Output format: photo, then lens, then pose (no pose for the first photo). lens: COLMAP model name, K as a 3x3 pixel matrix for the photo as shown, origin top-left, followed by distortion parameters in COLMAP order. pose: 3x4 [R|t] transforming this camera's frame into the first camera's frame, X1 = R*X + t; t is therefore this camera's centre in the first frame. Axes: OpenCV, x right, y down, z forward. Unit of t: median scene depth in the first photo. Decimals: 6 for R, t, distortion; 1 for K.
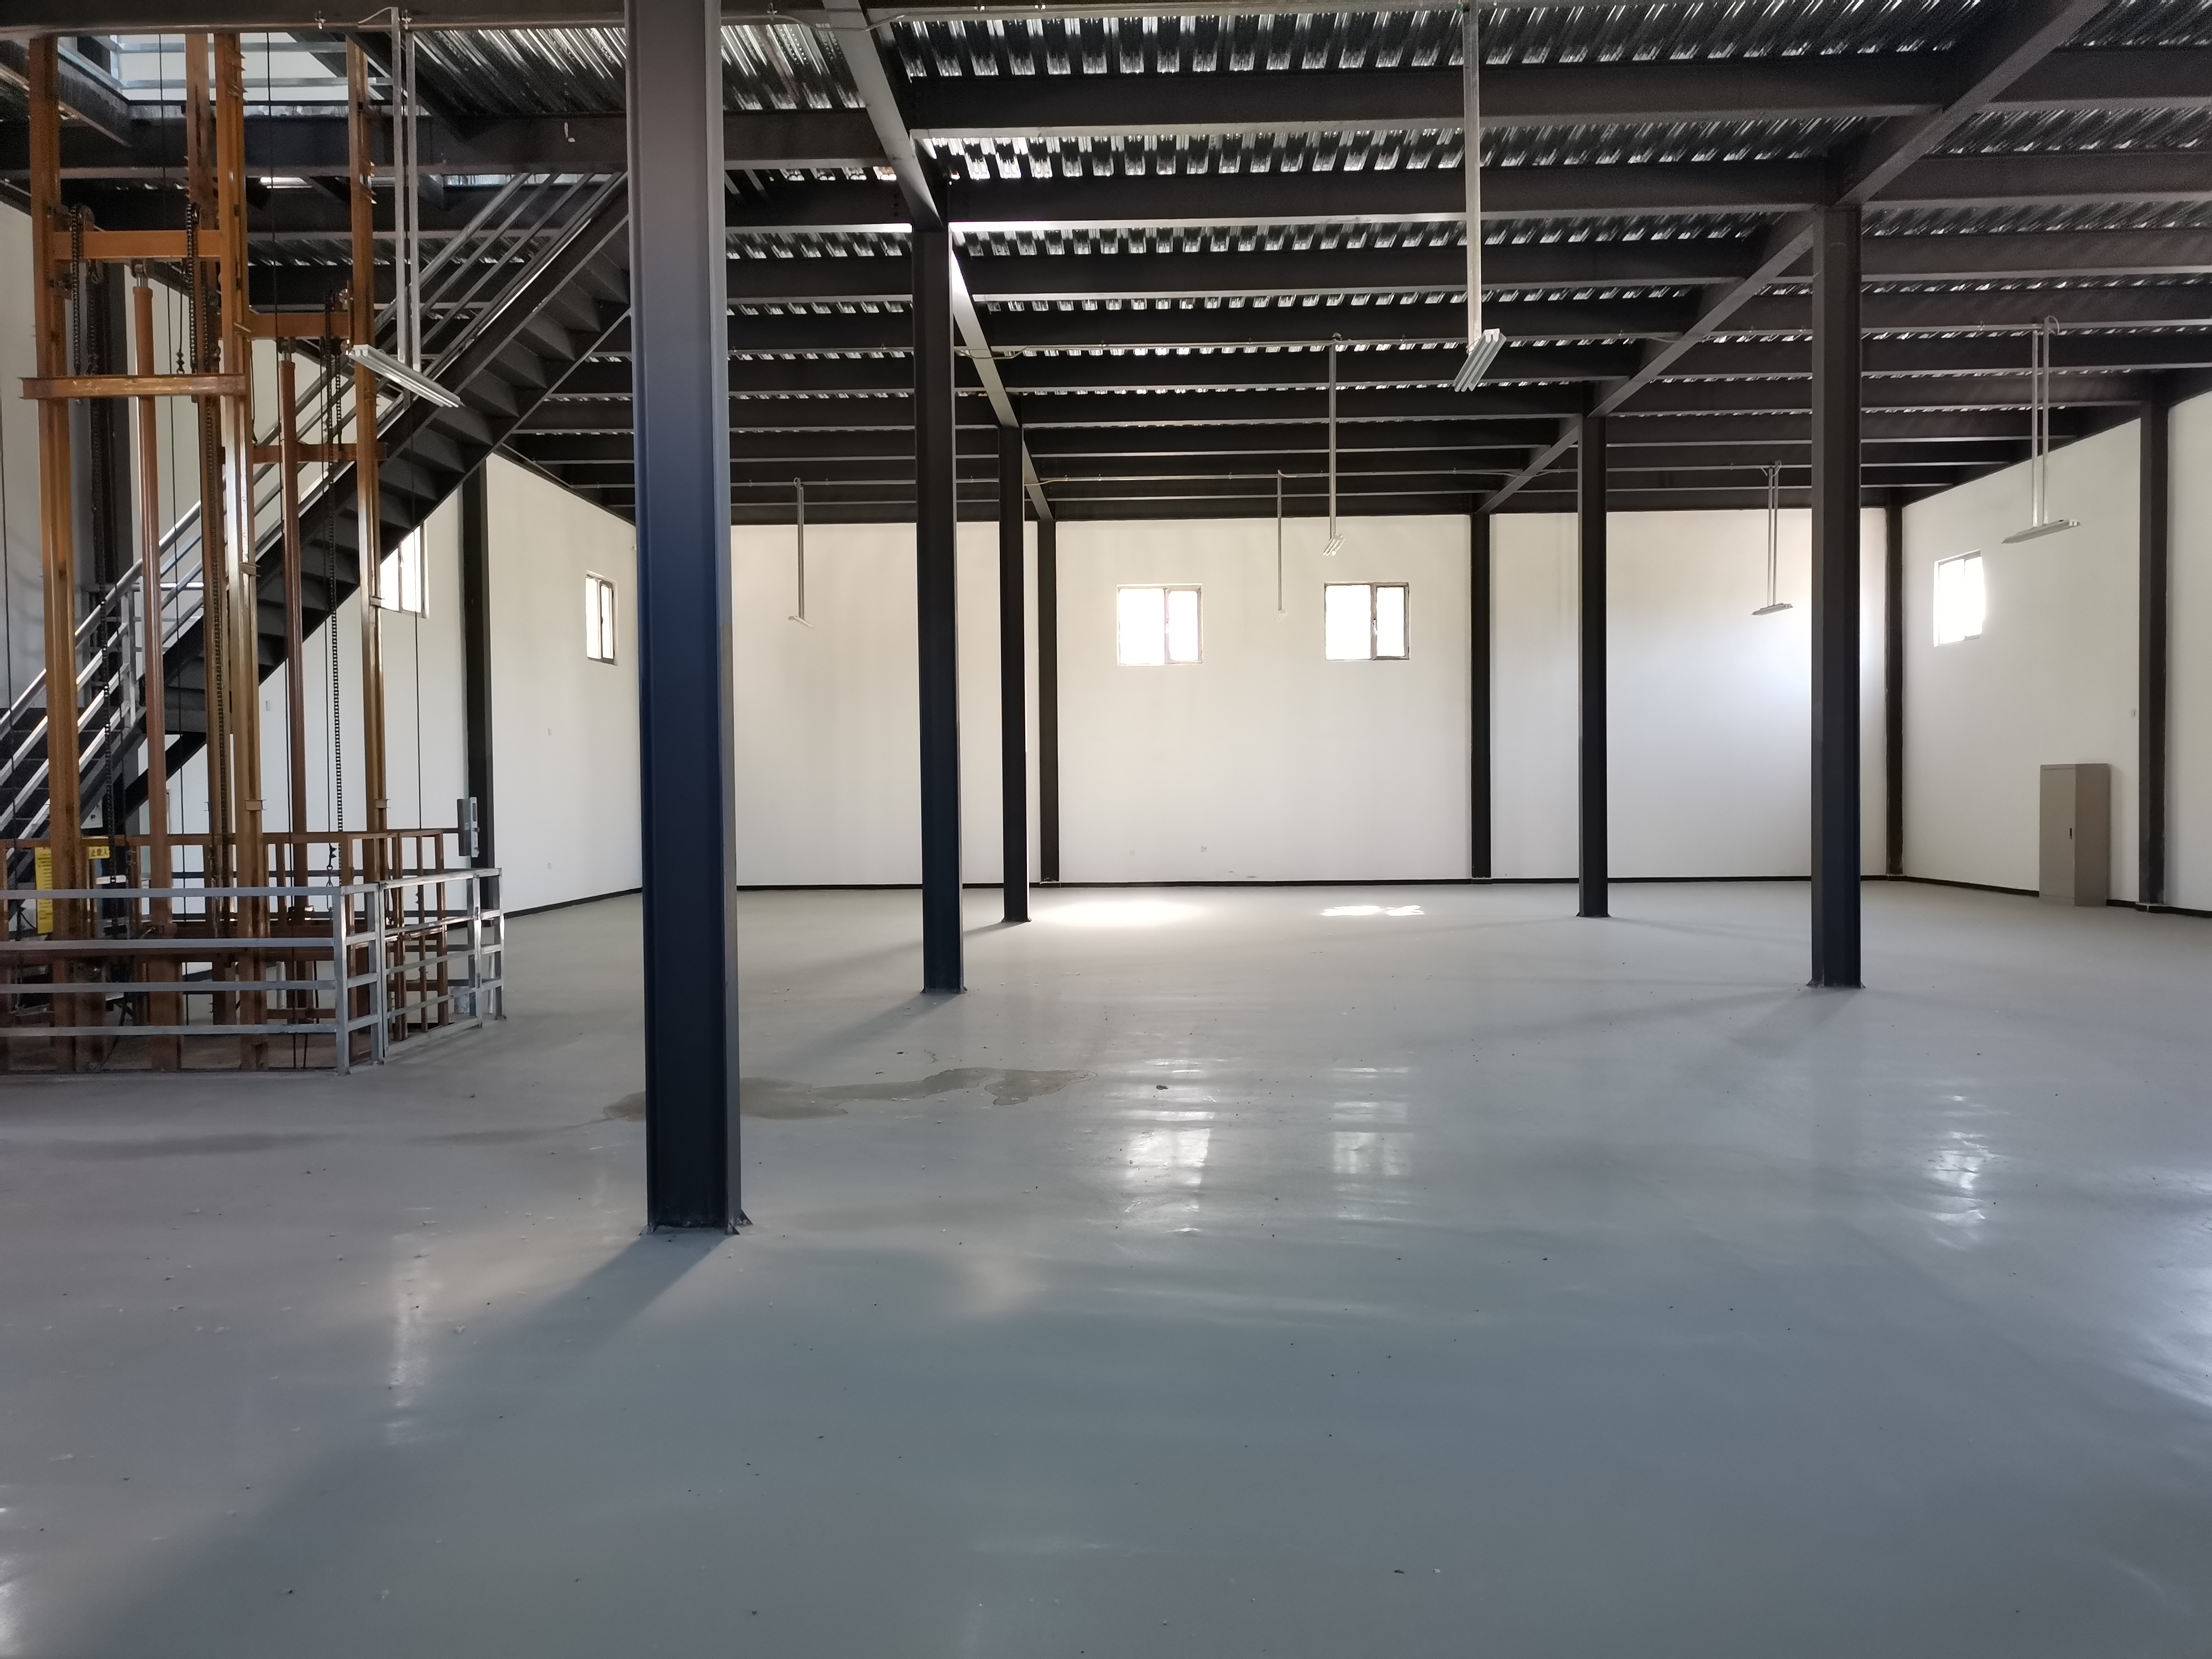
lens RADIAL K [[1653.4, 0, 1109.9], [0, 1653.4, 848.7], [0, 0, 1]] dist [0.036788, -0.018497]
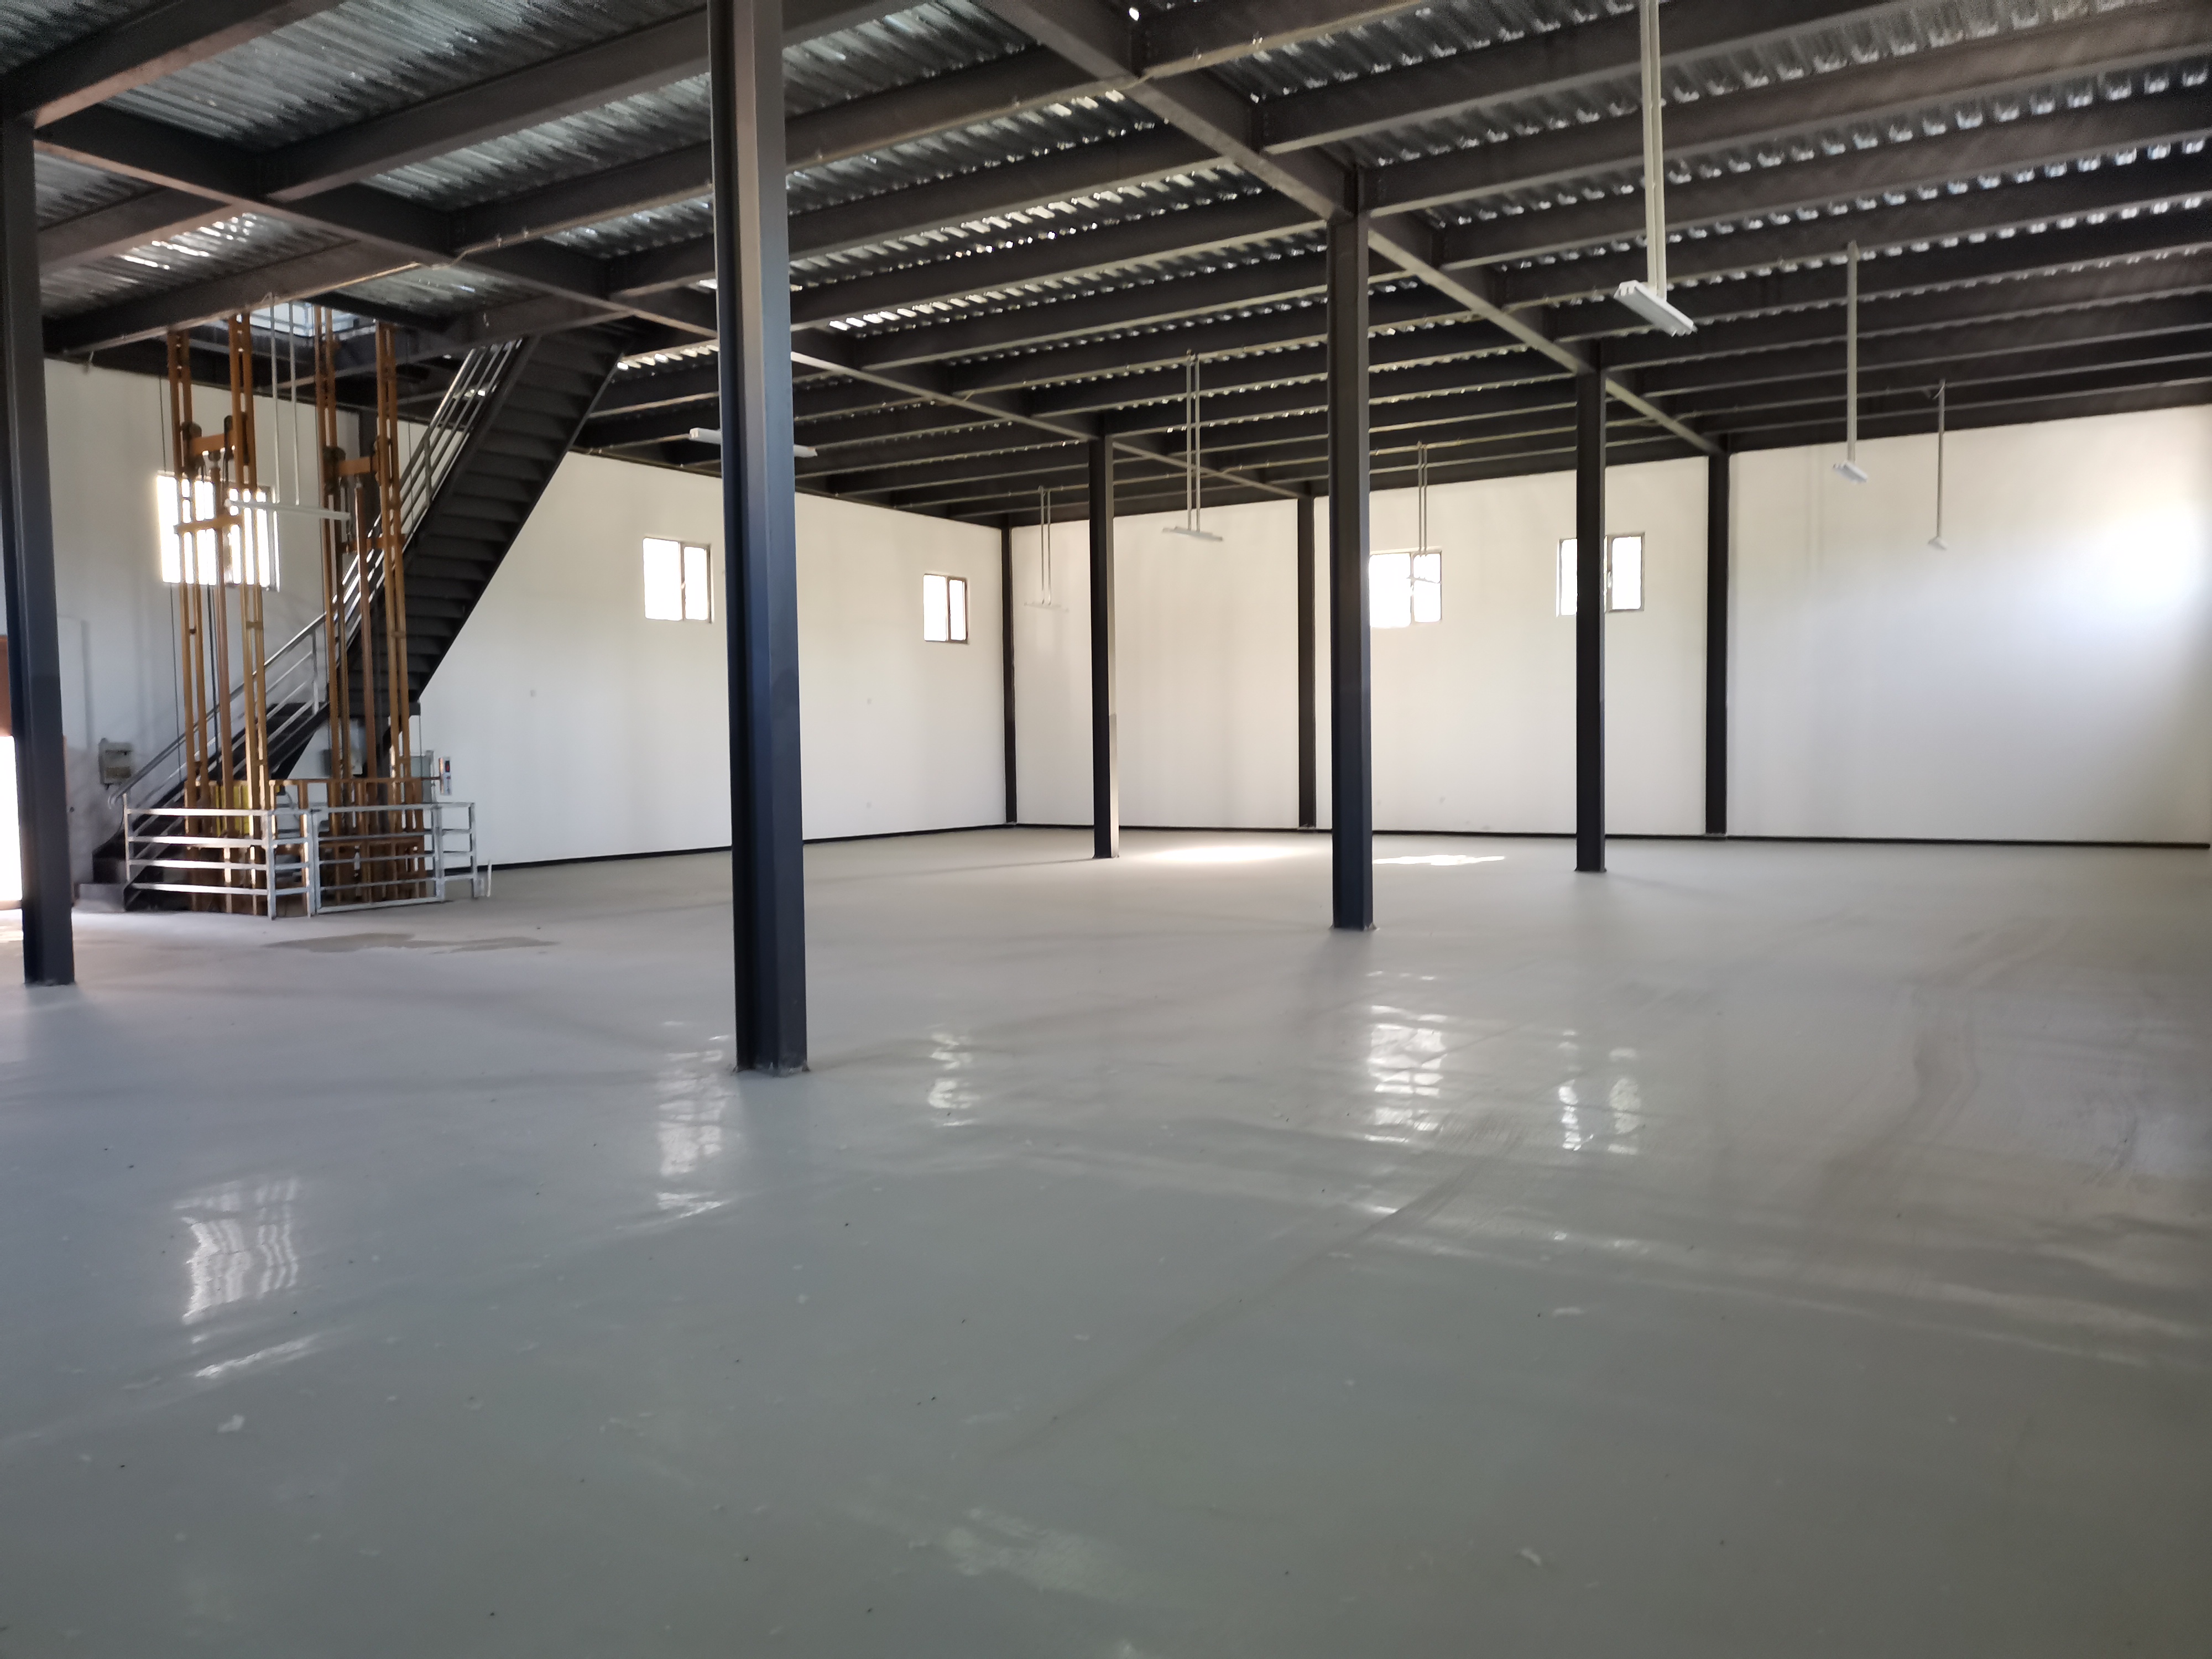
lens RADIAL K [[1653.4, 0, 1103.3], [0, 1653.4, 818.0], [0, 0, 1]] dist [0.036788, -0.018497]
pose [[0.859612, 0.020755, -0.510526, 0.528652], [-0.013942, 0.999755, 0.017170, -0.004739], [0.510757, -0.007641, 0.859691, -0.013423]]
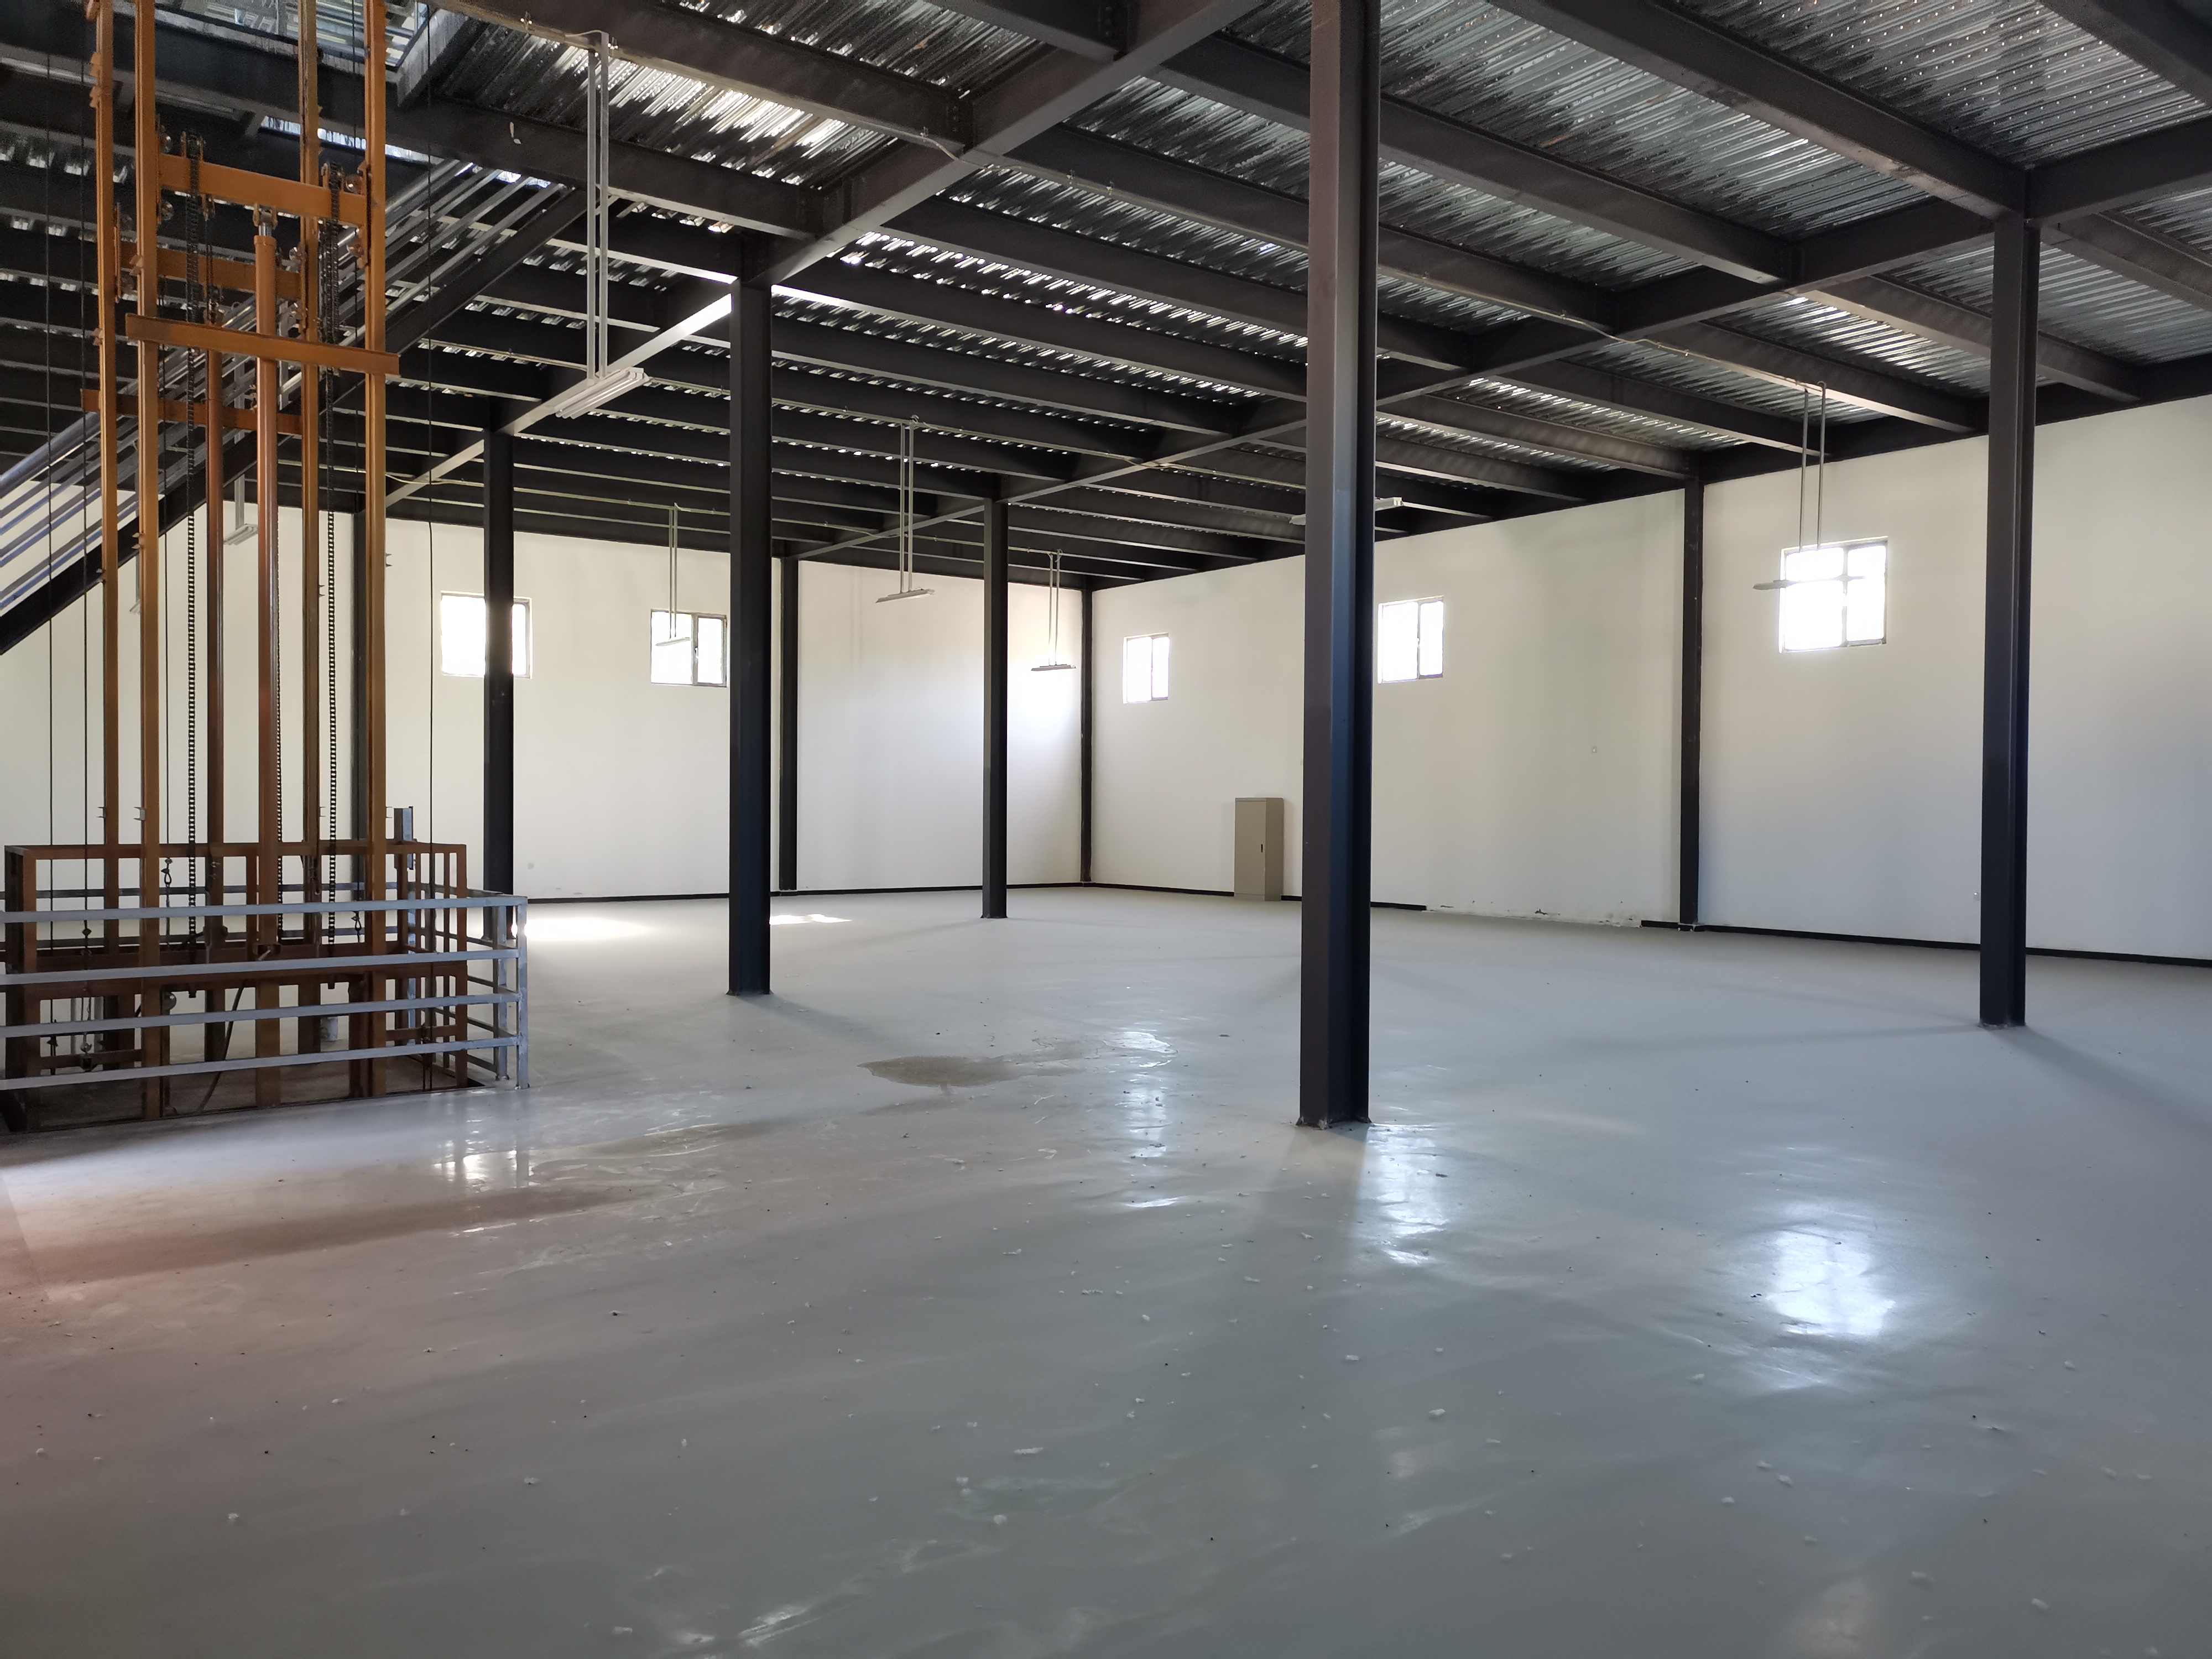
lens RADIAL K [[1653.4, 0, 1117.2], [0, 1653.4, 820.8], [0, 0, 1]] dist [0.036788, -0.018497]
pose [[0.784808, 0.009371, 0.619669, -0.362140], [0.009185, 0.999600, -0.026750, 0.003608], [-0.619671, 0.026685, 0.784408, 0.010099]]
